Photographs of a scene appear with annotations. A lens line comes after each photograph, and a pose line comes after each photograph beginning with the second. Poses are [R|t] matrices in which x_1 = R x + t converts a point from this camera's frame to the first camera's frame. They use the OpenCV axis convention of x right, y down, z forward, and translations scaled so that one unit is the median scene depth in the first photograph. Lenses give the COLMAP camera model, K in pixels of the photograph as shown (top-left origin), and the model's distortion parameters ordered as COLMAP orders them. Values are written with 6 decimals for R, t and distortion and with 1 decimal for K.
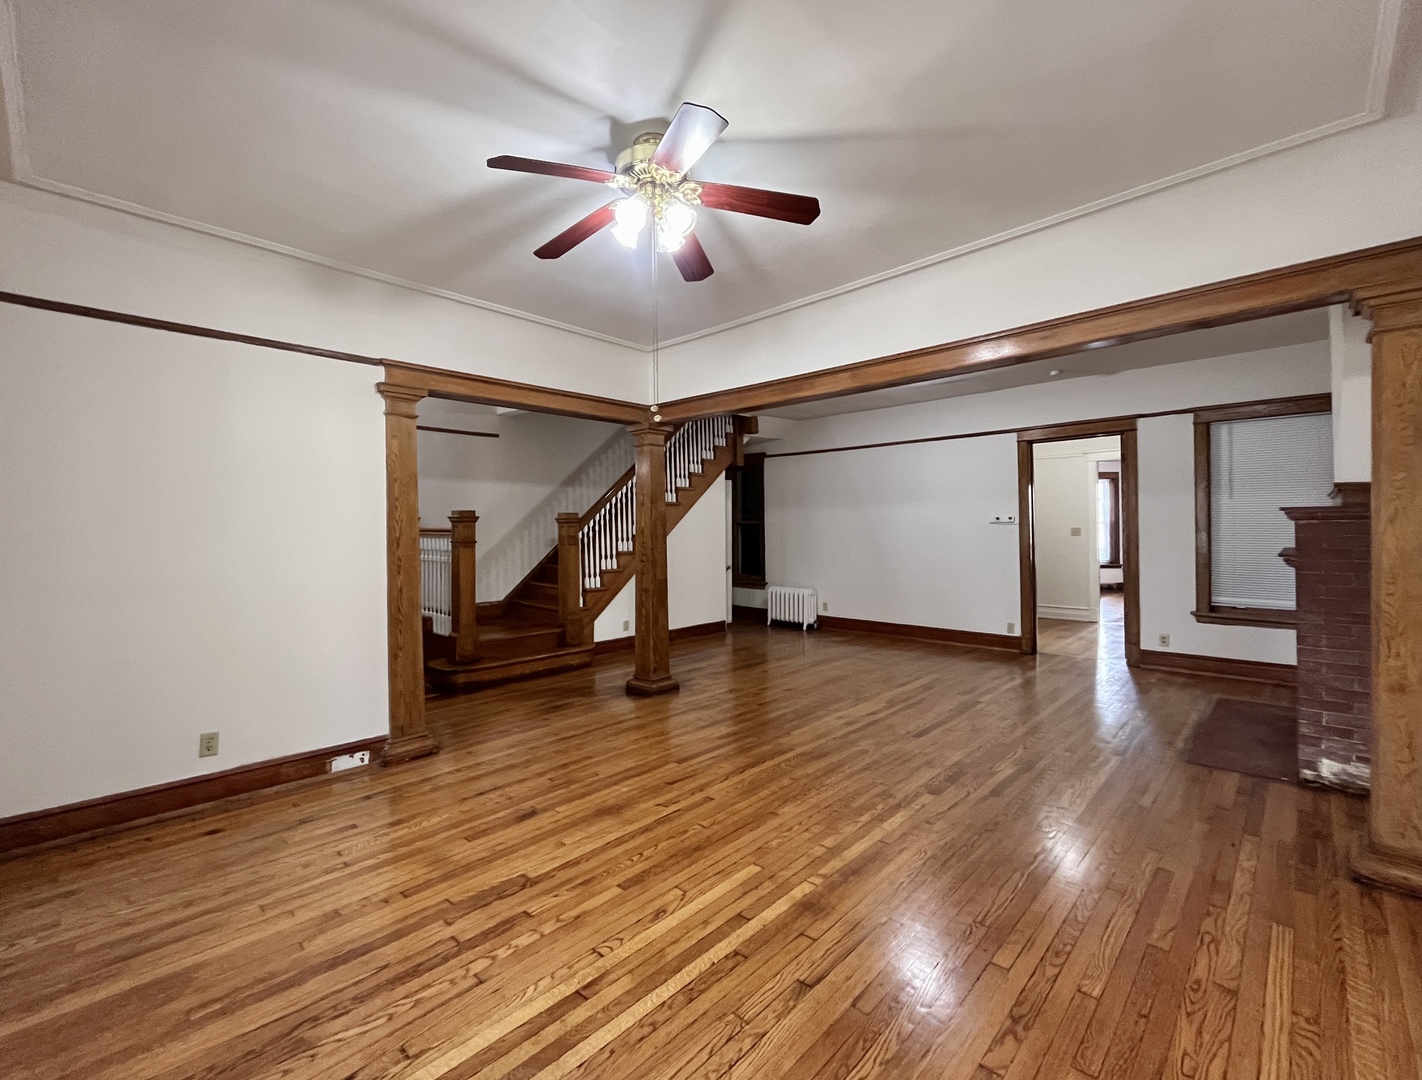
lens RADIAL K [[629.5, 0, 682.7], [0, 629.5, 530.4], [0, 0, 1]] dist [-0.001030, 0.000501]
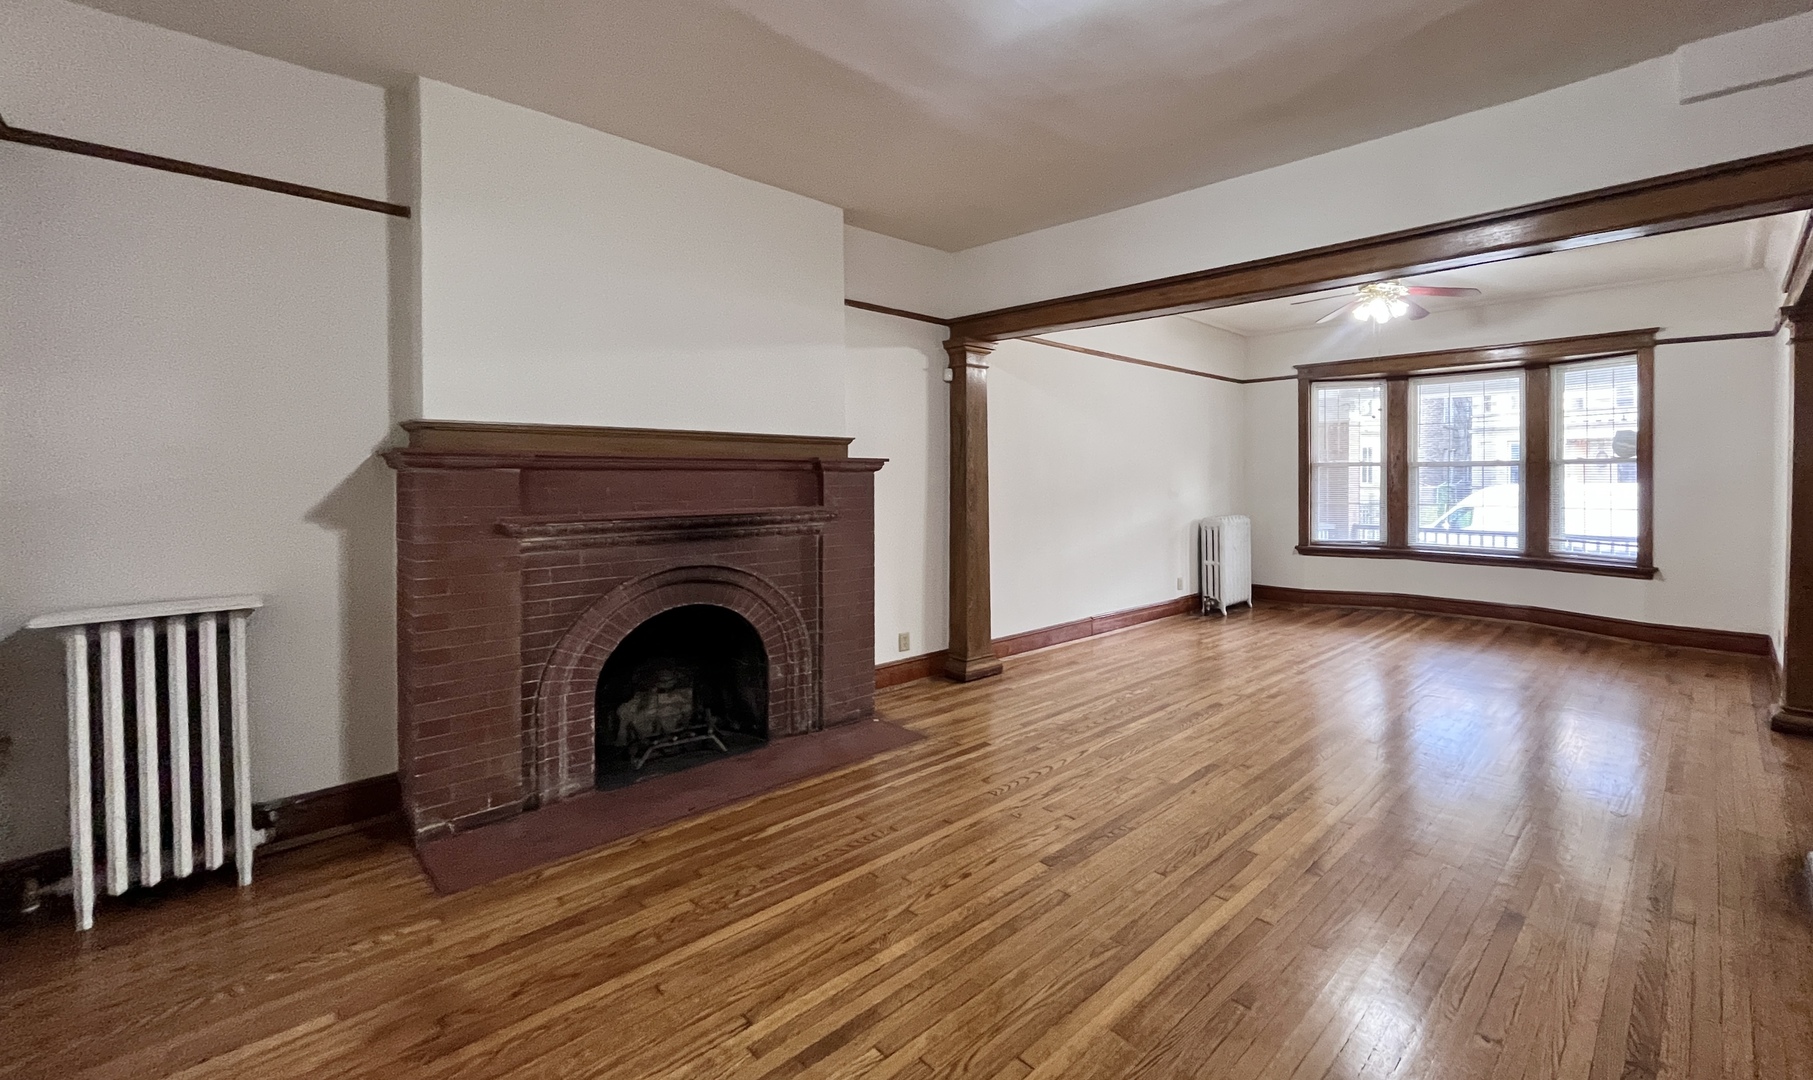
lens RADIAL K [[746.7, 0, 1055.9], [0, 746.7, 489.2], [0, 0, 1]] dist [0.001092, -0.000069]
pose [[-0.998031, 0.009846, -0.061944, 0.749101], [0.008755, 0.999802, 0.017869, -0.006862], [0.062108, 0.017291, -0.997920, 2.305172]]
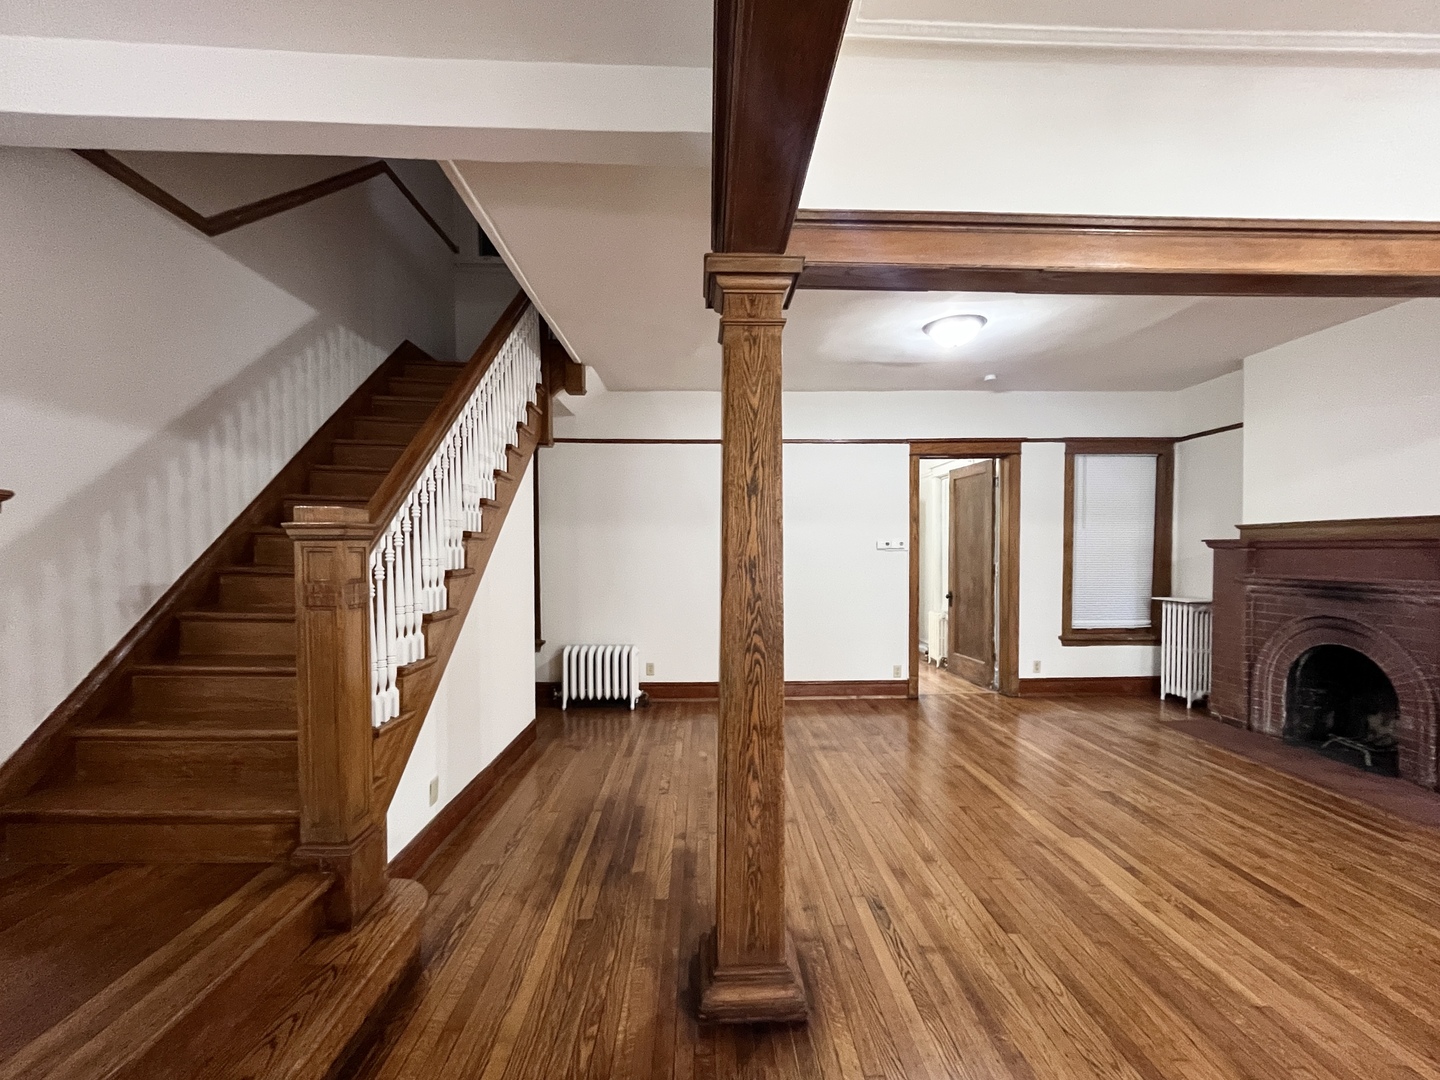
lens RADIAL K [[618.3, 0, 725.1], [0, 618.3, 568.1], [0, 0, 1]] dist [-0.001468, 0.000060]
pose [[0.688466, -0.015286, 0.725107, -0.535154], [0.000328, 0.999784, 0.020765, -0.006870], [-0.725268, -0.014058, 0.688323, 1.251060]]
